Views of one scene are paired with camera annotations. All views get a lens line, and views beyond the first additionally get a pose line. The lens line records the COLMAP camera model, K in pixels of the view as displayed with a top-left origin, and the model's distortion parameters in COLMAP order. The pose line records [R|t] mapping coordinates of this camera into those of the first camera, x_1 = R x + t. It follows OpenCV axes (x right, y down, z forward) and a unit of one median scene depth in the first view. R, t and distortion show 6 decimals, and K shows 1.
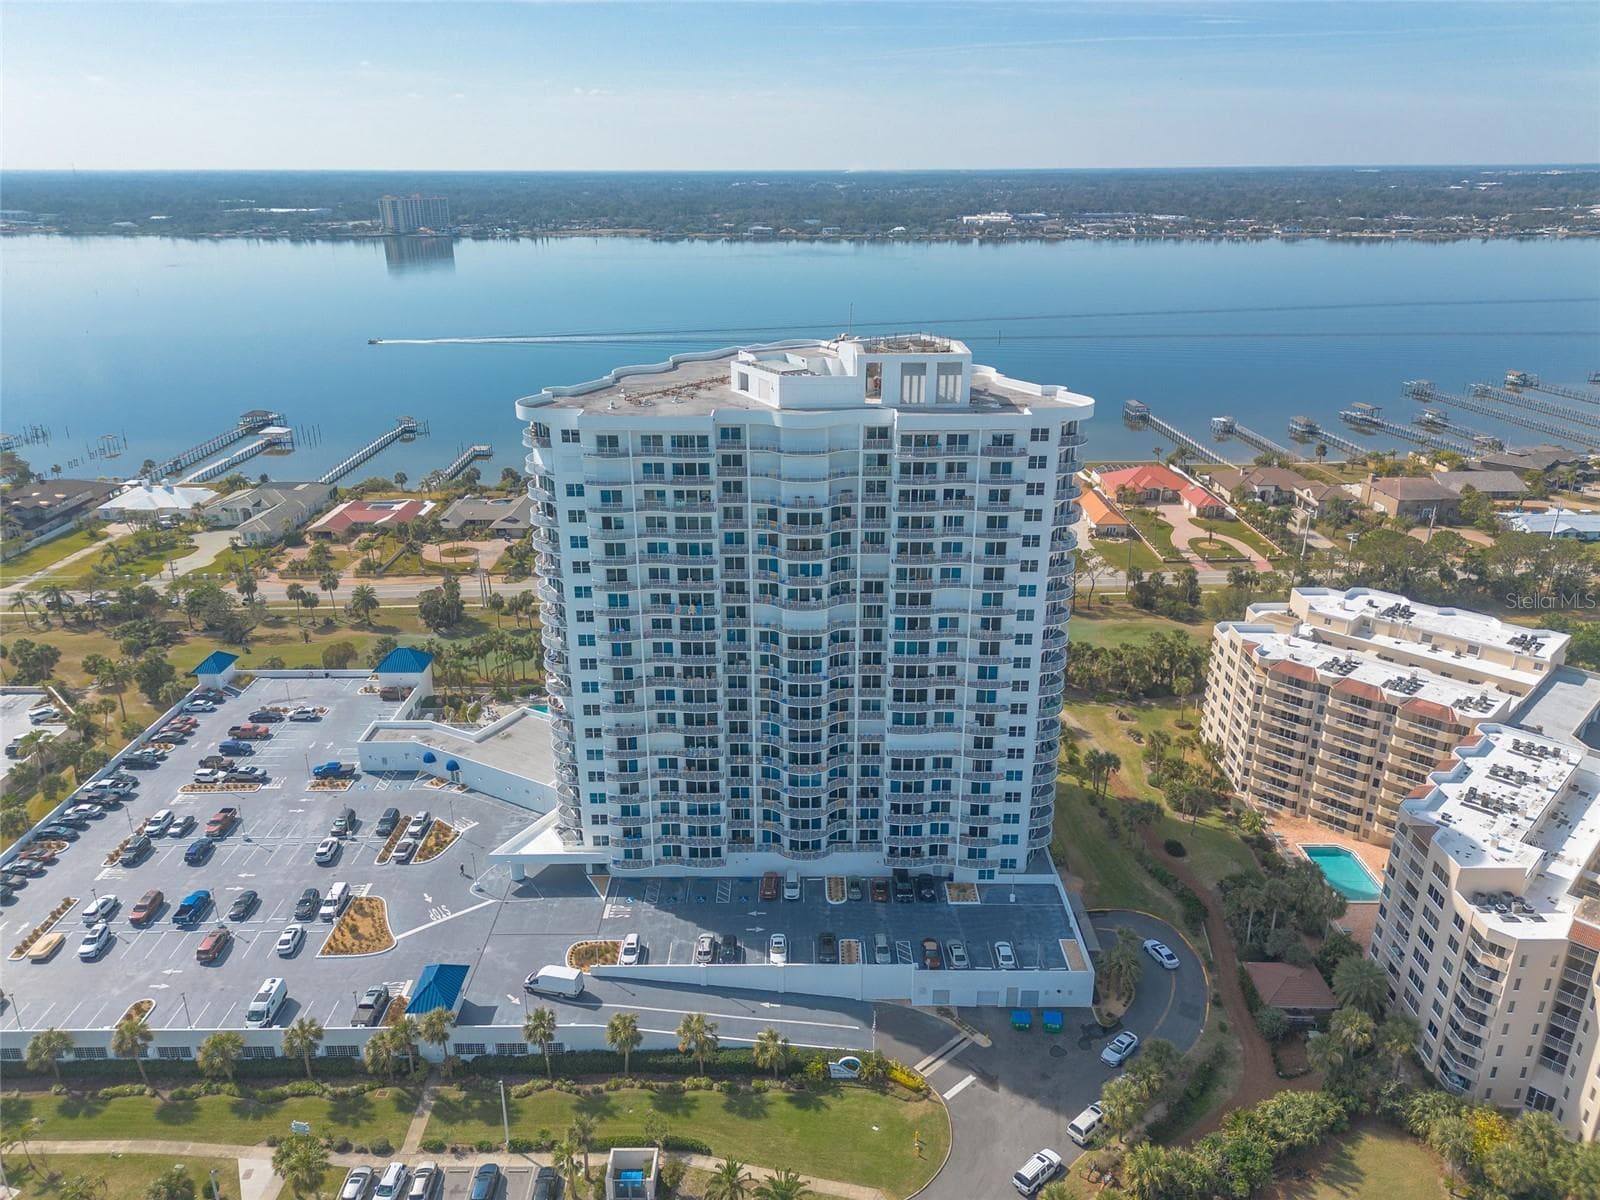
lens RADIAL K [[1139.5, 0, 789.4], [0, 1139.5, 592.3], [0, 0, 1]] dist [0.058711, -0.043757]
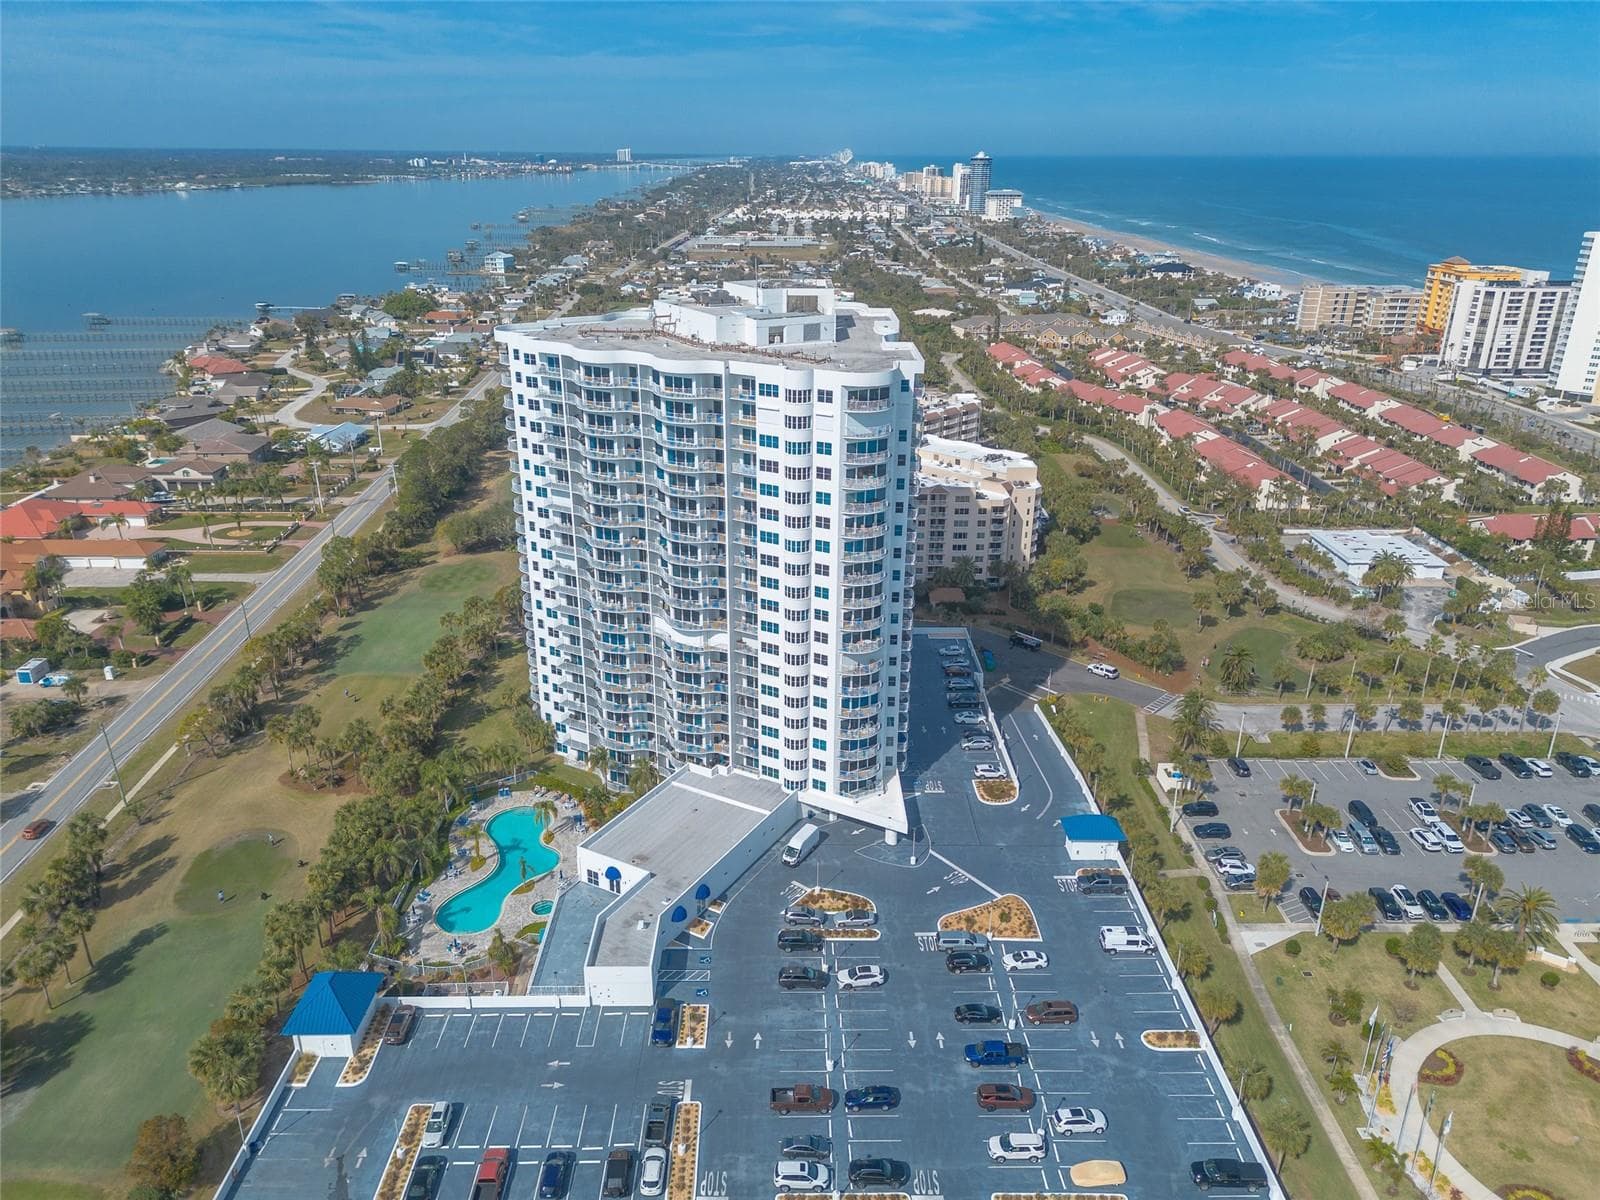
lens RADIAL K [[1139.5, 0, 801.5], [0, 1139.5, 596.0], [0, 0, 1]] dist [0.058711, -0.043757]
pose [[-0.024448, -0.360660, 0.932377, -1.165916], [0.343486, 0.872845, 0.346638, -0.343050], [-0.938839, 0.328733, 0.102543, 0.952614]]
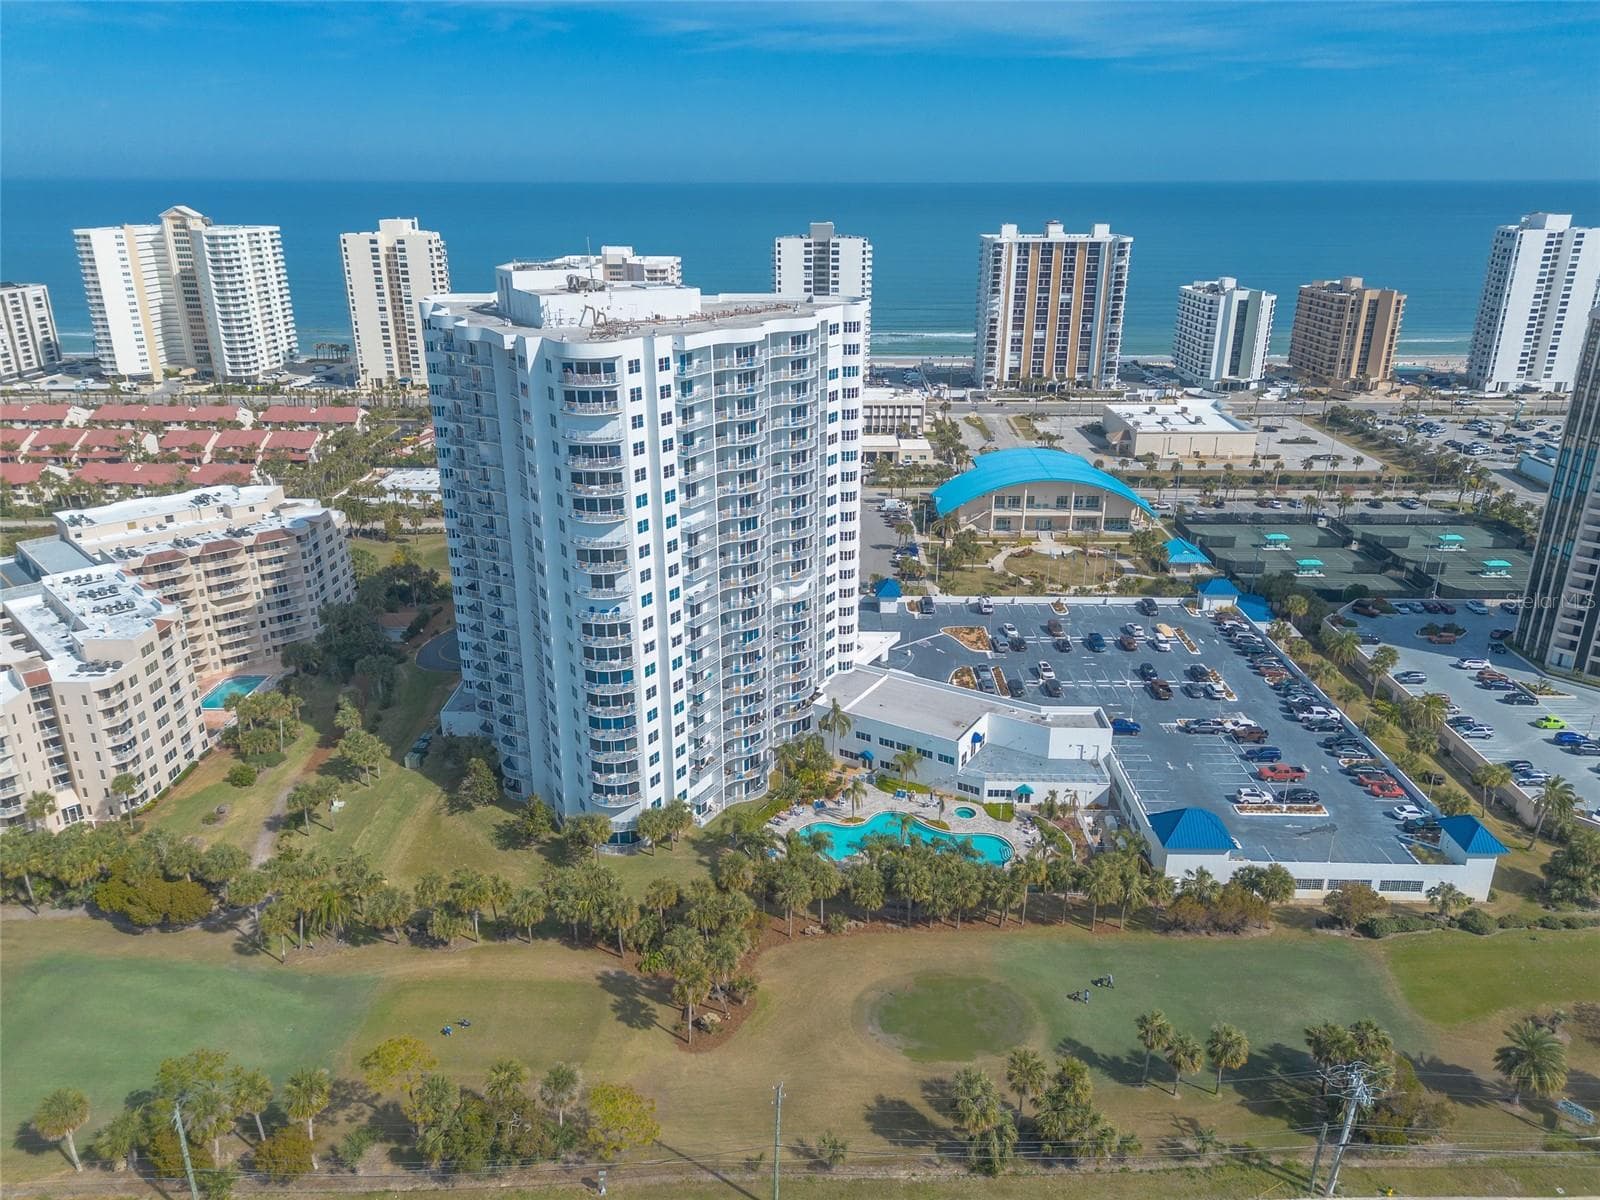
lens RADIAL K [[1139.5, 0, 800.6], [0, 1139.5, 604.6], [0, 0, 1]] dist [0.058711, -0.043757]
pose [[-0.999976, 0.005218, -0.004571, -0.145707], [0.000952, 0.755909, 0.654676, -0.709922], [0.006872, 0.654656, -0.755896, 2.071222]]
